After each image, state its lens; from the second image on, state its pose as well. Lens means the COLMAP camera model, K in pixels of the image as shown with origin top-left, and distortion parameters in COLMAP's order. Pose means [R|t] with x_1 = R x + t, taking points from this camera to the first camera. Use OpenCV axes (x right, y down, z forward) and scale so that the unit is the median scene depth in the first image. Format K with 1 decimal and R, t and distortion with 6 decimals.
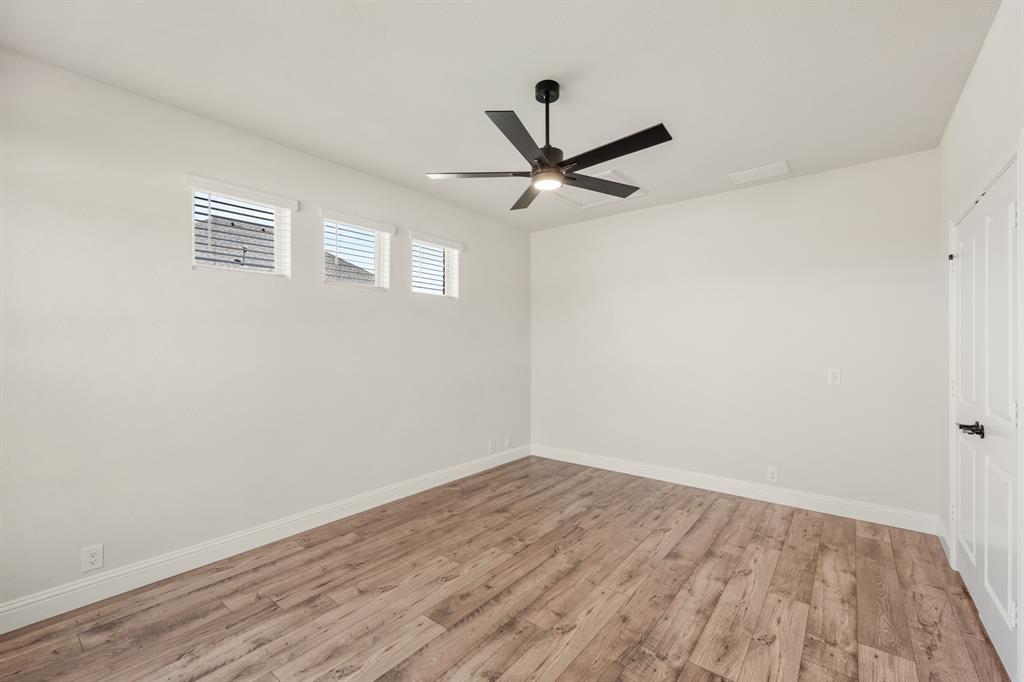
lens RADIAL K [[419.5, 0, 503.1], [0, 419.5, 340.9], [0, 0, 1]] dist [-0.000846, 0.000316]
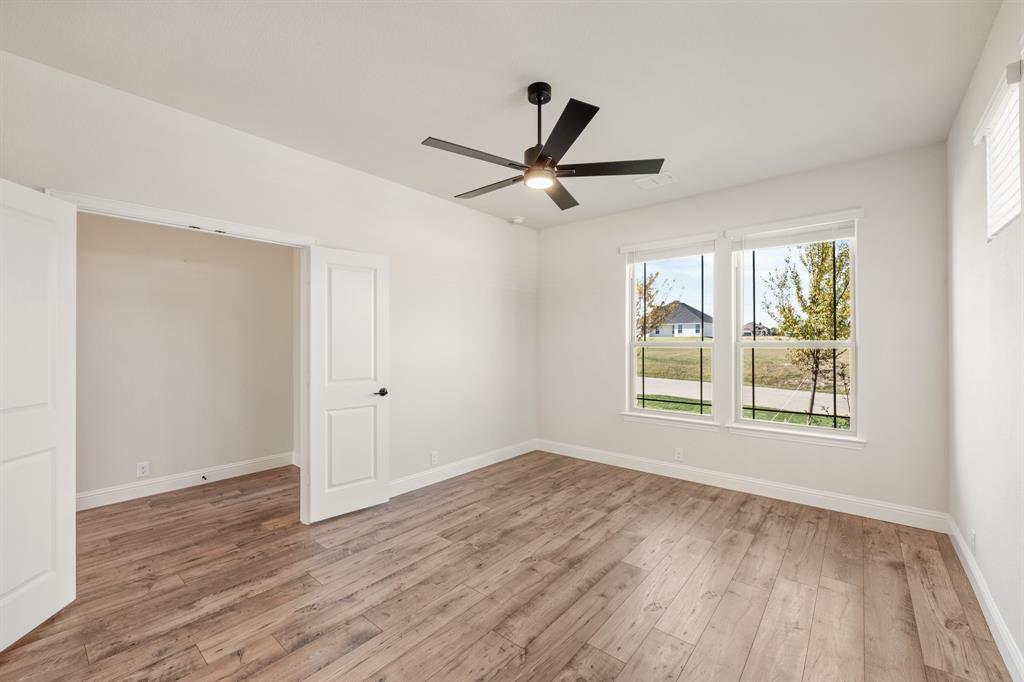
lens RADIAL K [[419.5, 0, 511.7], [0, 419.5, 344.8], [0, 0, 1]] dist [-0.000846, 0.000316]
pose [[-0.999986, 0.003113, -0.004393, 0.177612], [0.003136, 0.999981, -0.005346, 0.024388], [0.004376, -0.005360, -0.999976, 1.982243]]
